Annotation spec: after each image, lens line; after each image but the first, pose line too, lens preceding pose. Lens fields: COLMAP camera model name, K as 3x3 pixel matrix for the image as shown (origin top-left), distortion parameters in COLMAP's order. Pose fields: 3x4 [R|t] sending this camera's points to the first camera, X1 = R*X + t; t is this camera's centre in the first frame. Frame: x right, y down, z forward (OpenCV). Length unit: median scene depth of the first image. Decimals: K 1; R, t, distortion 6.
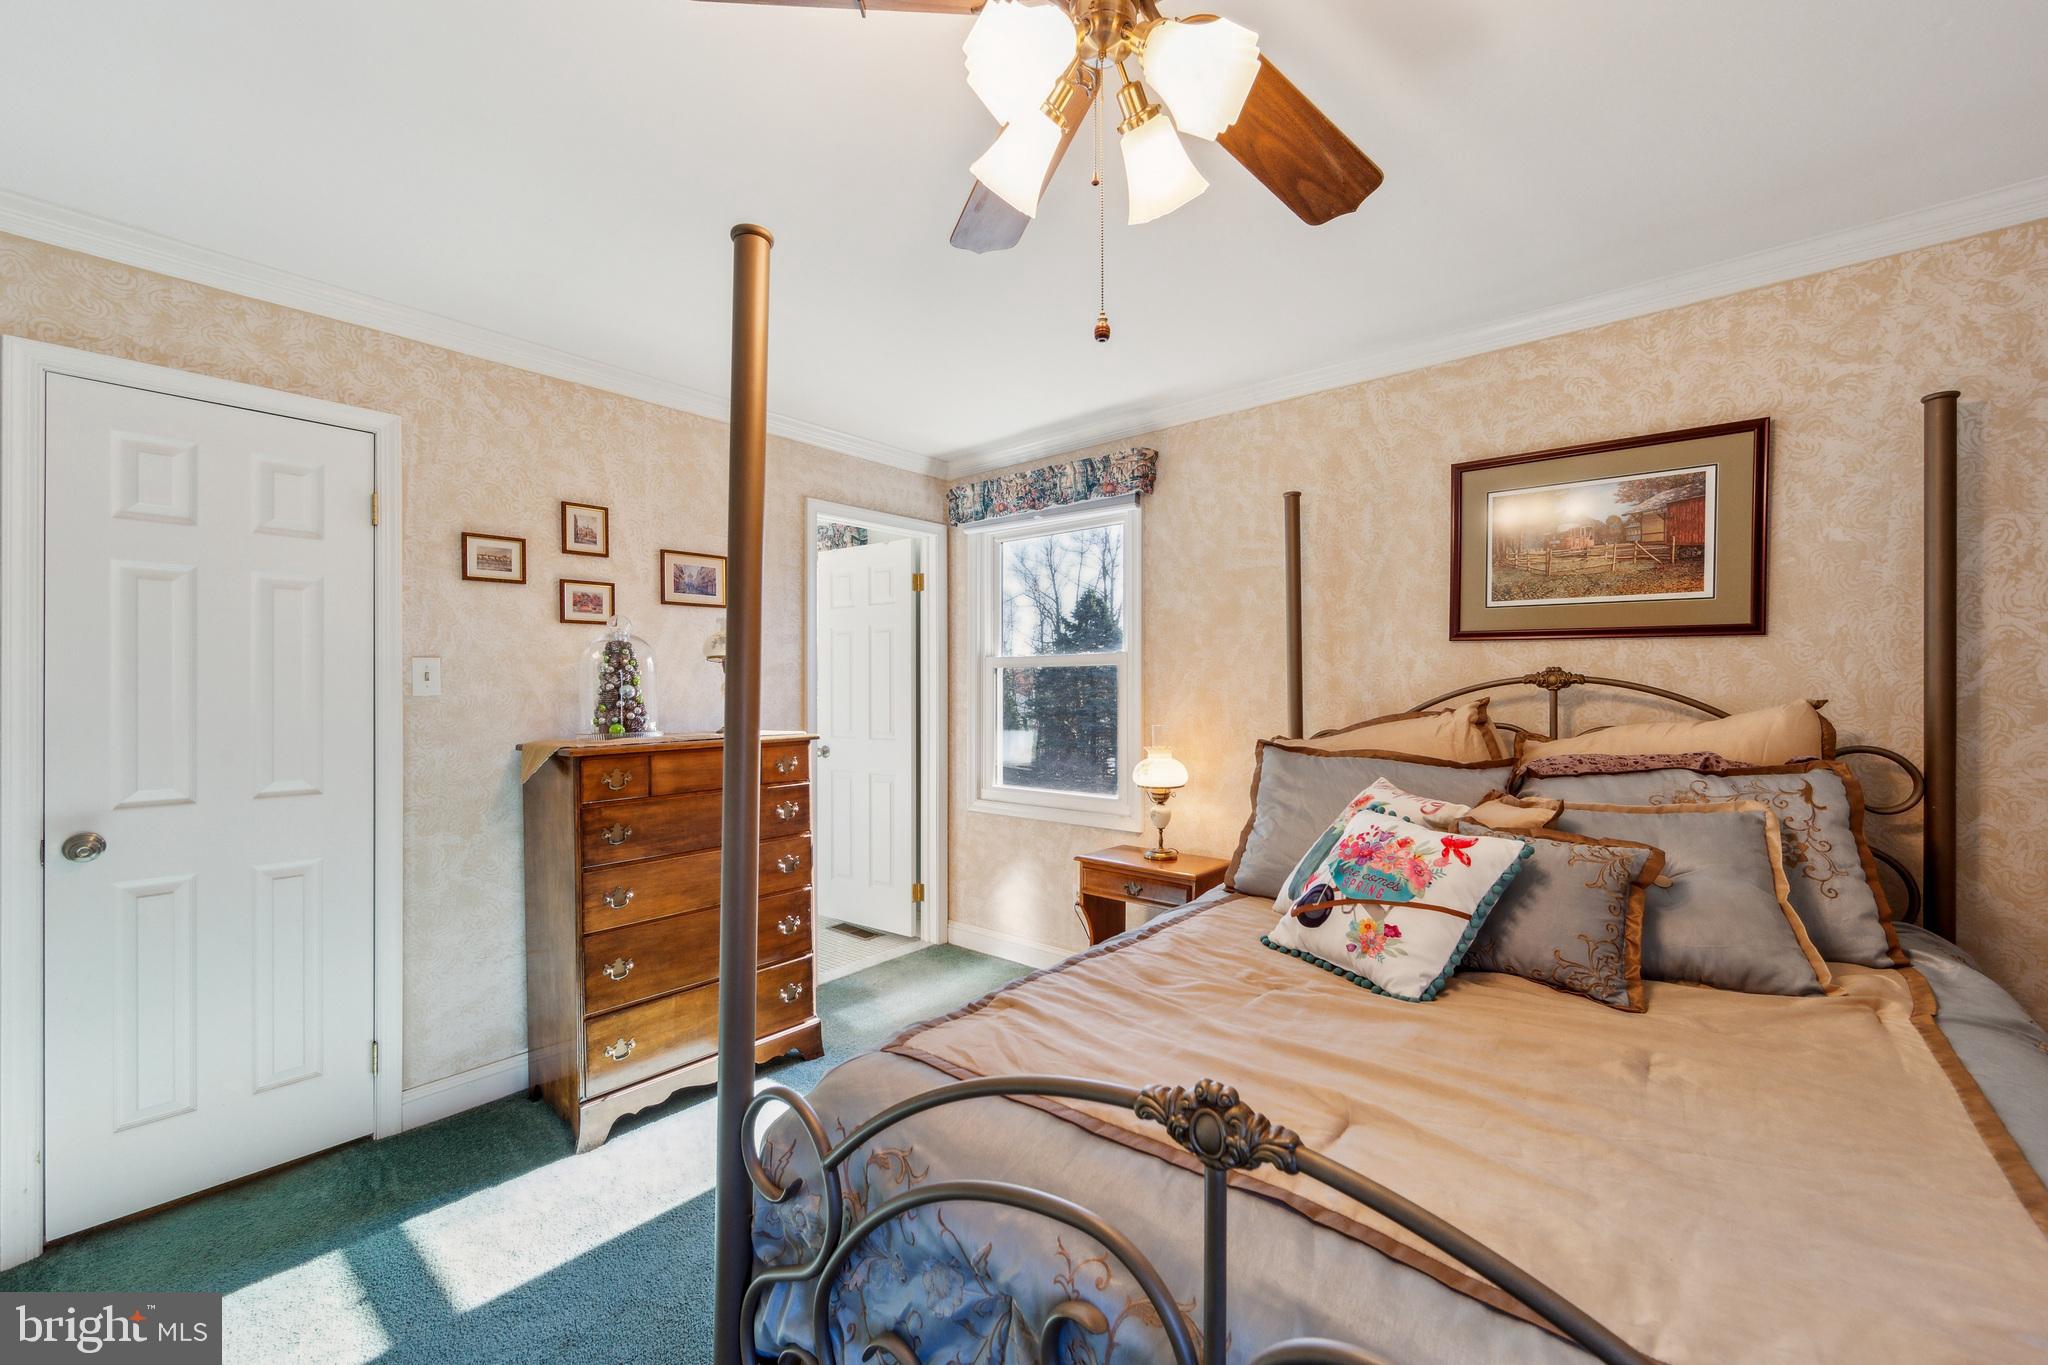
lens RADIAL K [[816.8, 0, 1031.1], [0, 816.8, 671.8], [0, 0, 1]] dist [-0.001138, -0.000255]
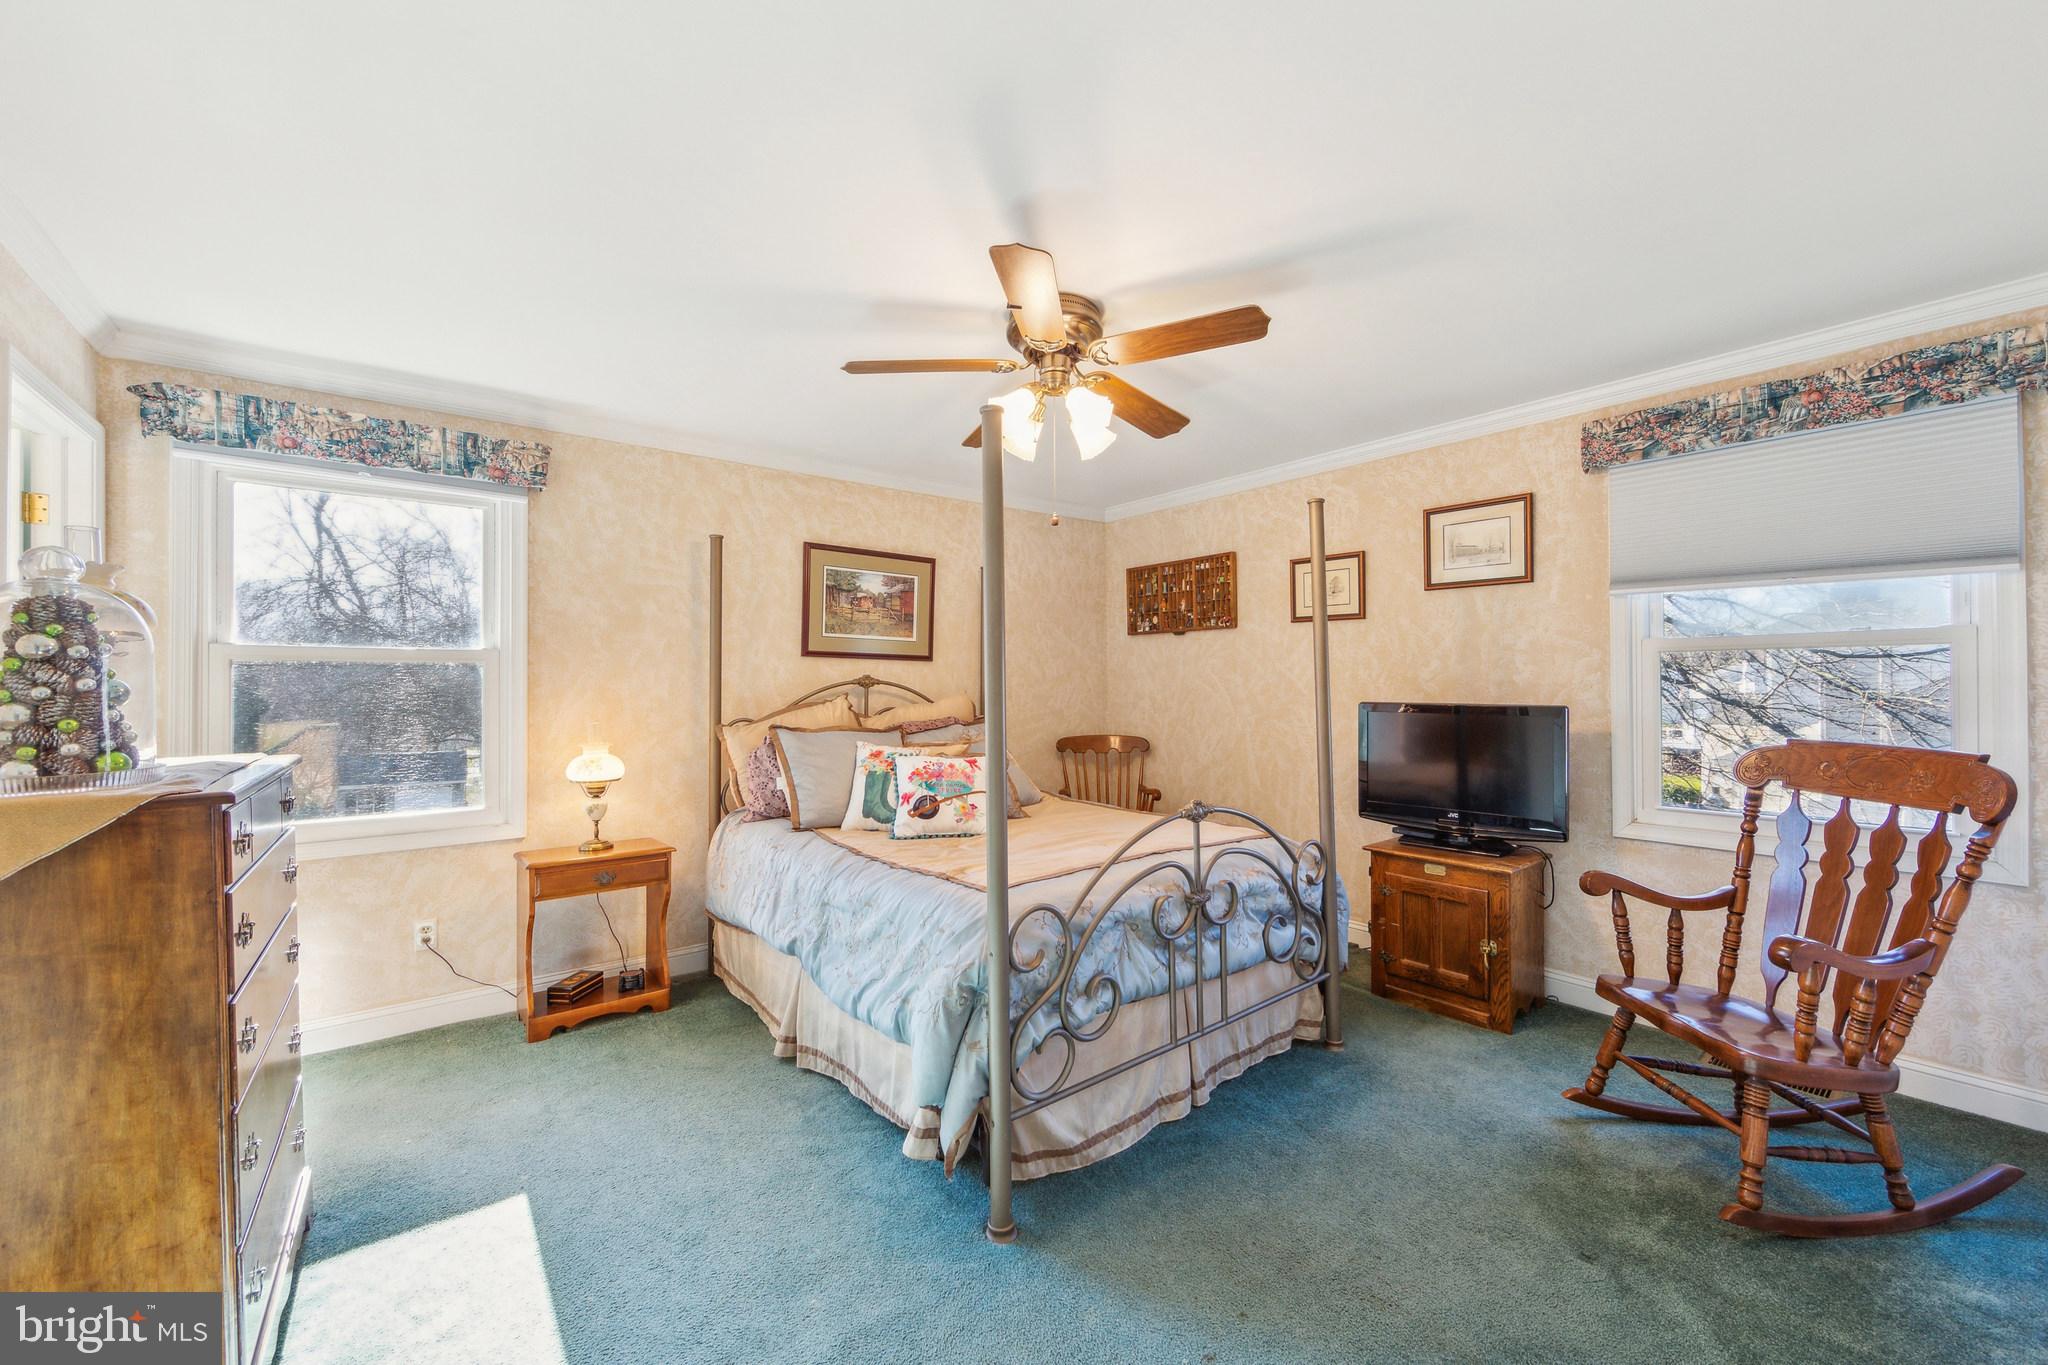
lens RADIAL K [[816.8, 0, 1031.1], [0, 816.8, 671.8], [0, 0, 1]] dist [-0.001138, -0.000255]
pose [[0.182040, 0.020045, 0.983087, -0.849653], [-0.013781, 0.999746, -0.017833, 0.011431], [-0.983194, -0.010301, 0.182270, 0.278322]]
